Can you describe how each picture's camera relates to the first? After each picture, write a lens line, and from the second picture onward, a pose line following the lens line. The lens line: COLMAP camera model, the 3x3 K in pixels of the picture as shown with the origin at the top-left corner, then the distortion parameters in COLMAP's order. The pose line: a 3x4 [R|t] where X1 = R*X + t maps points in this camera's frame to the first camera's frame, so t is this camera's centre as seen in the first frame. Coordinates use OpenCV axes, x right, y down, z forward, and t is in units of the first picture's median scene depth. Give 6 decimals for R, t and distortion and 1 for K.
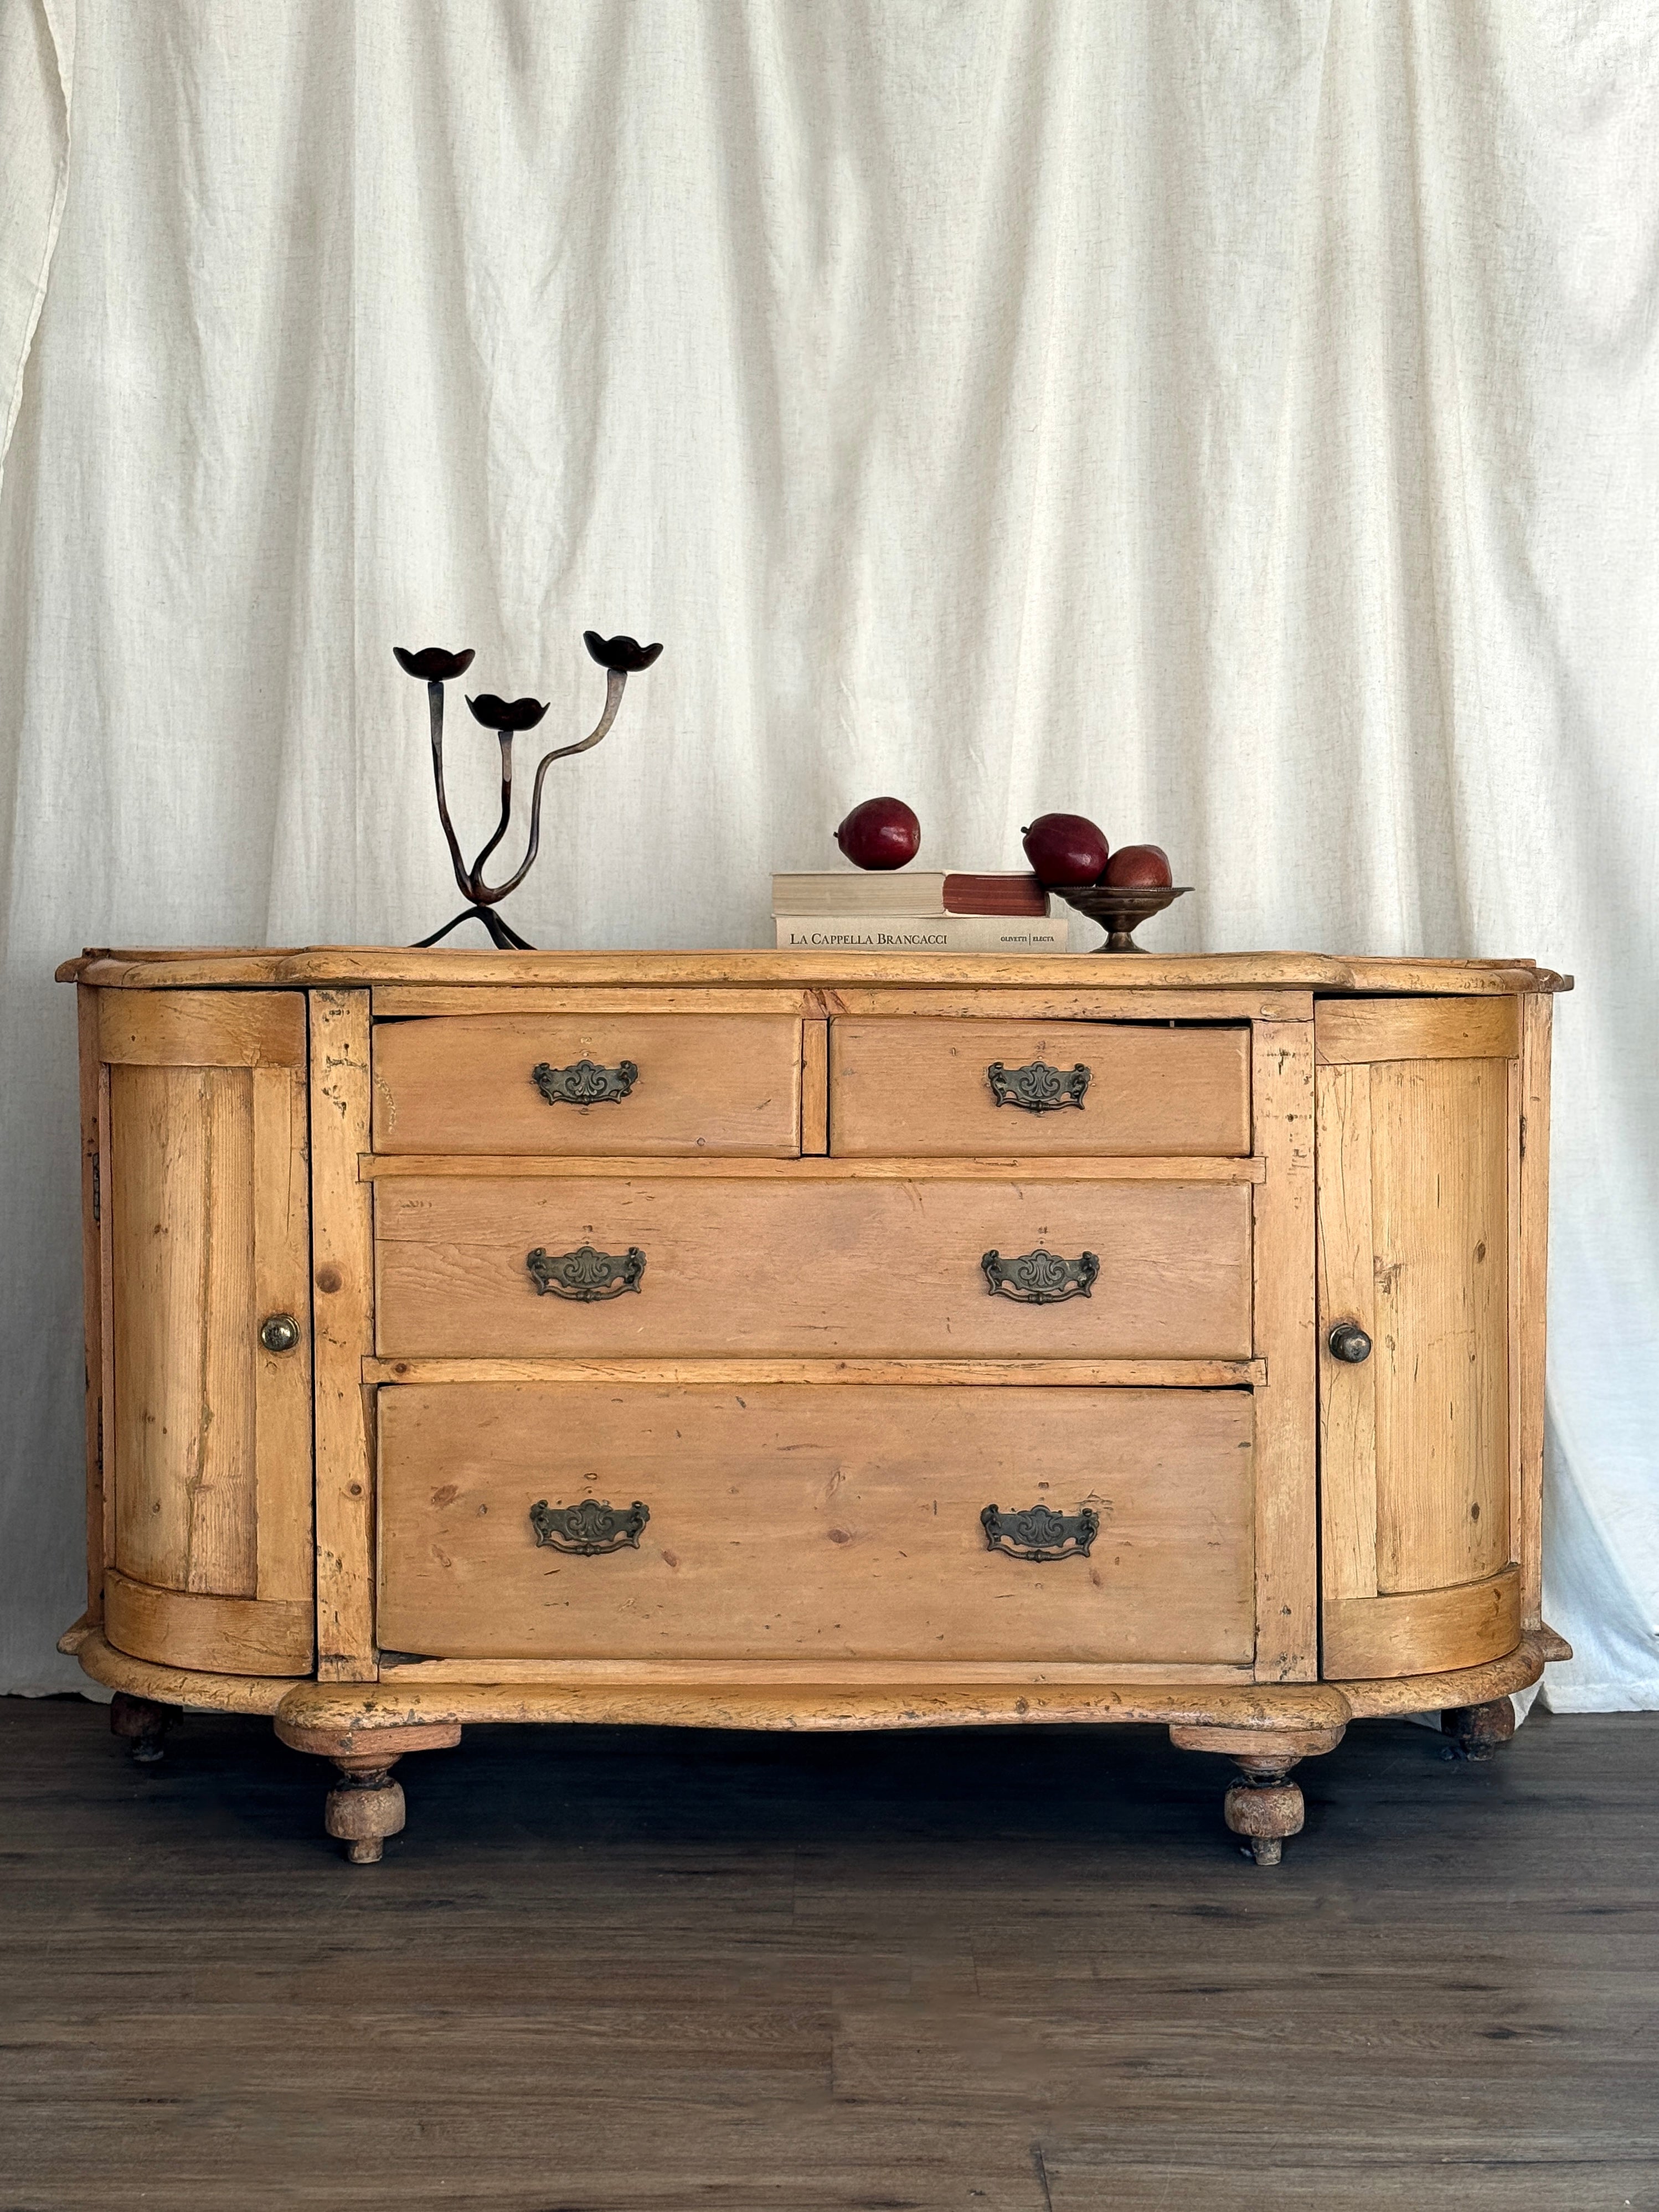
lens RADIAL K [[3039.4, 0, 829.5], [0, 3039.4, 1106.0], [0, 0, 1]] dist [0.152072, -0.198374]
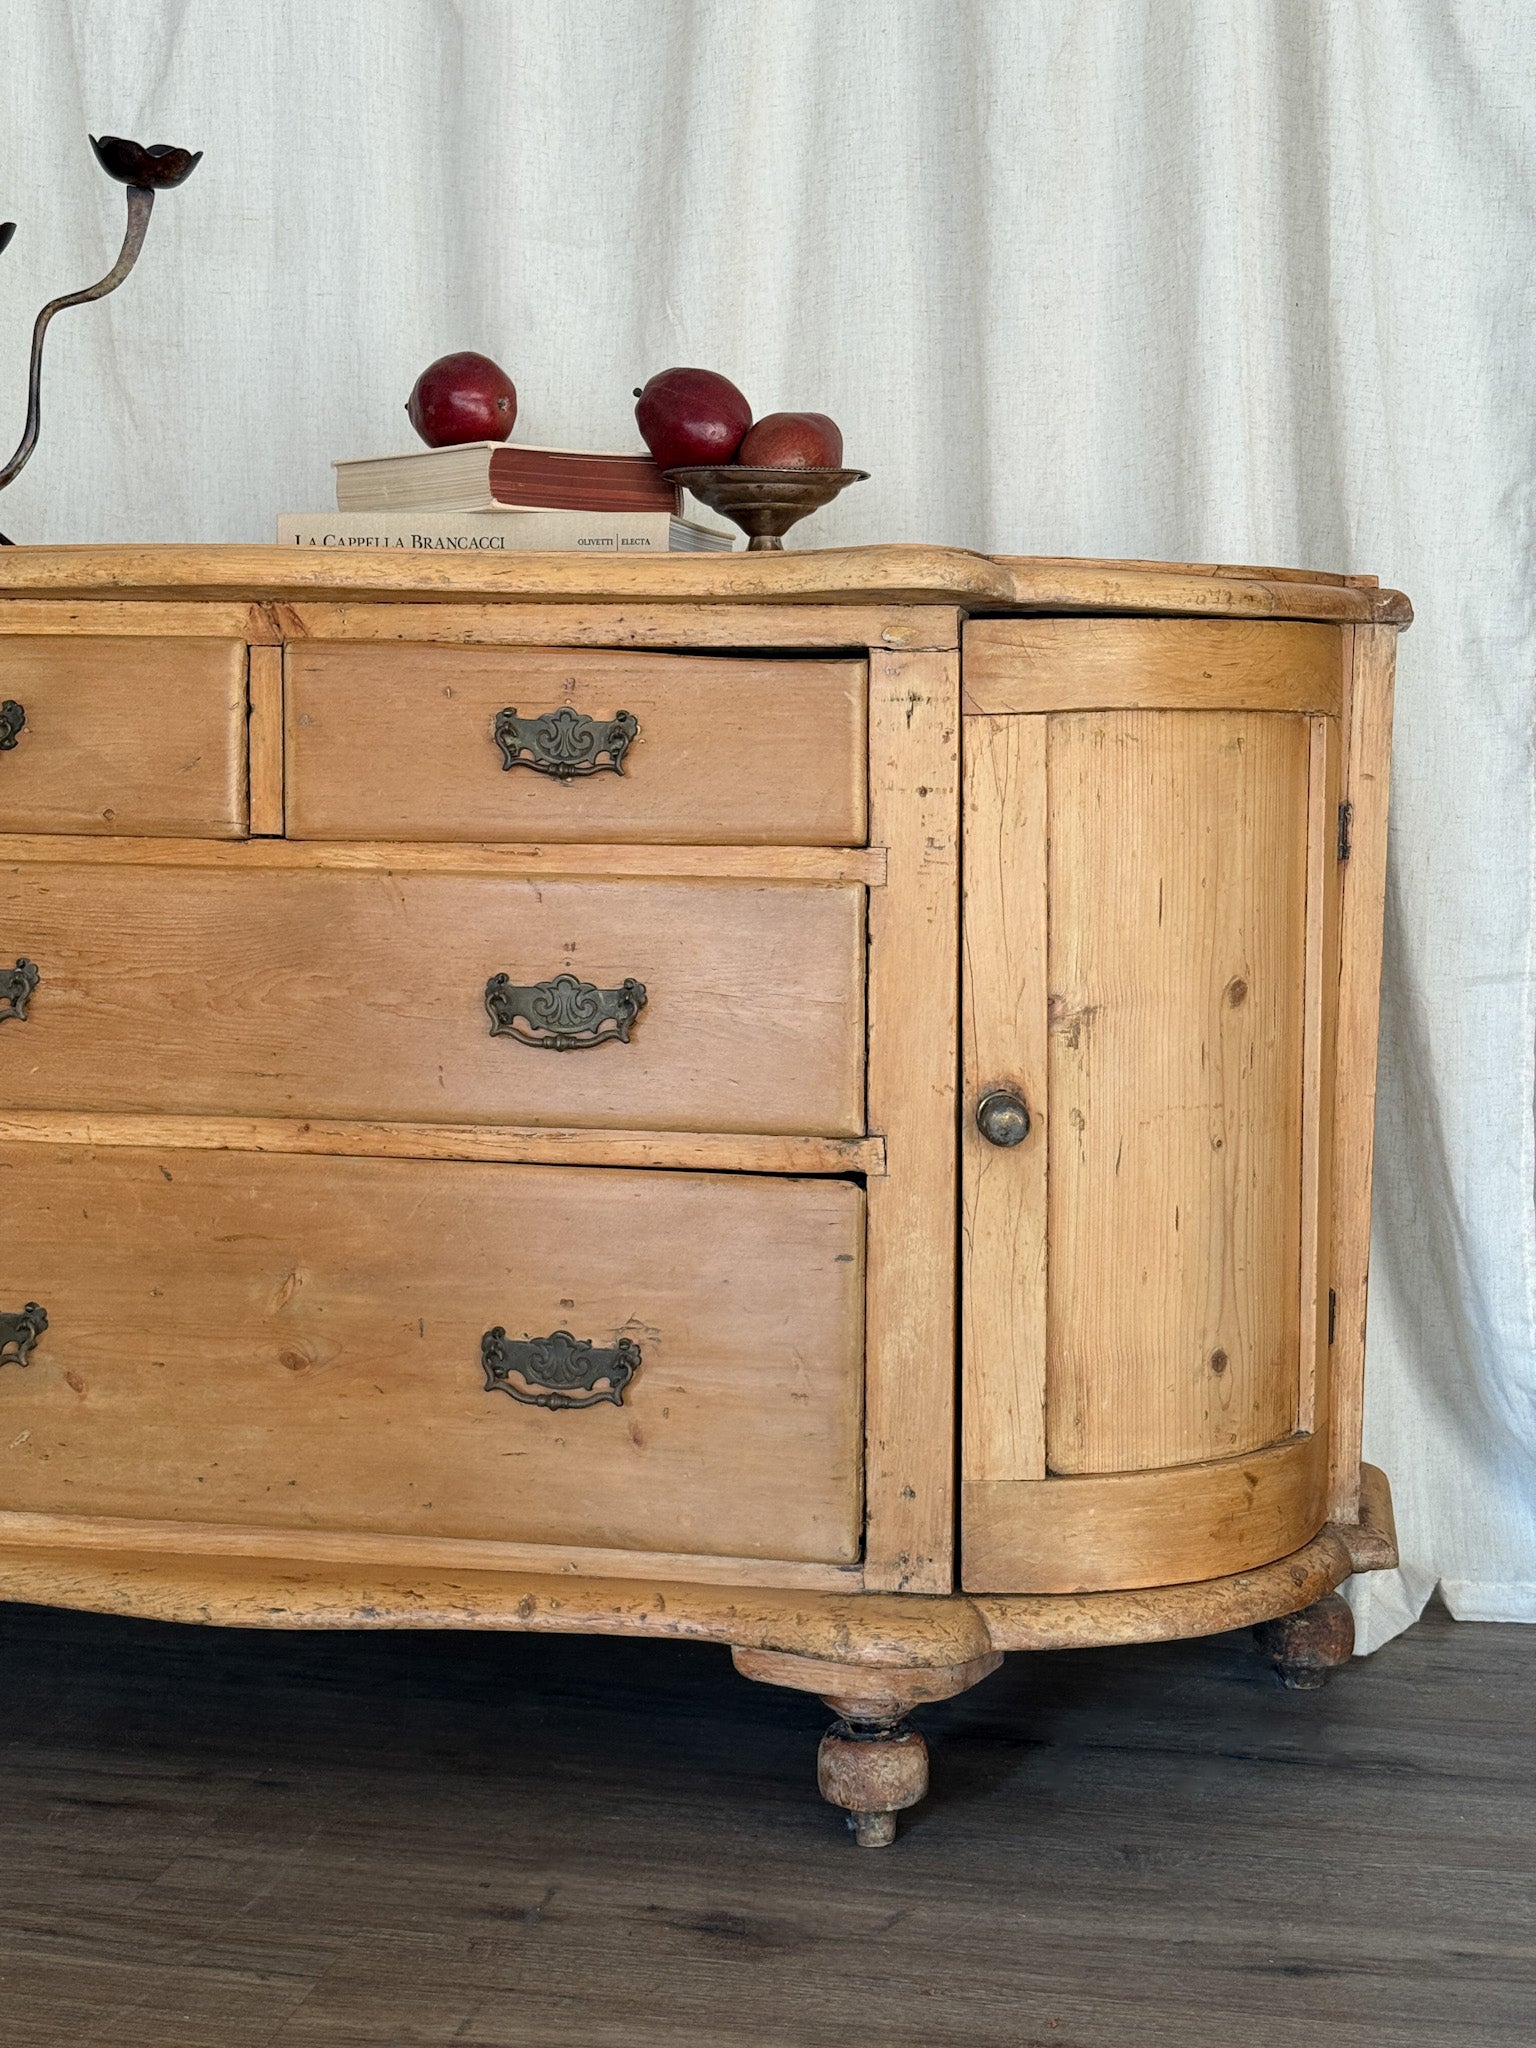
lens RADIAL K [[2814.0, 0, 768.0], [0, 2814.0, 1024.0], [0, 0, 1]] dist [0.152072, -0.198374]
pose [[0.980620, 0.025713, -0.194223, 0.242271], [-0.014408, 0.998130, 0.059397, 0.019058], [0.195388, -0.055448, 0.979157, 0.364097]]
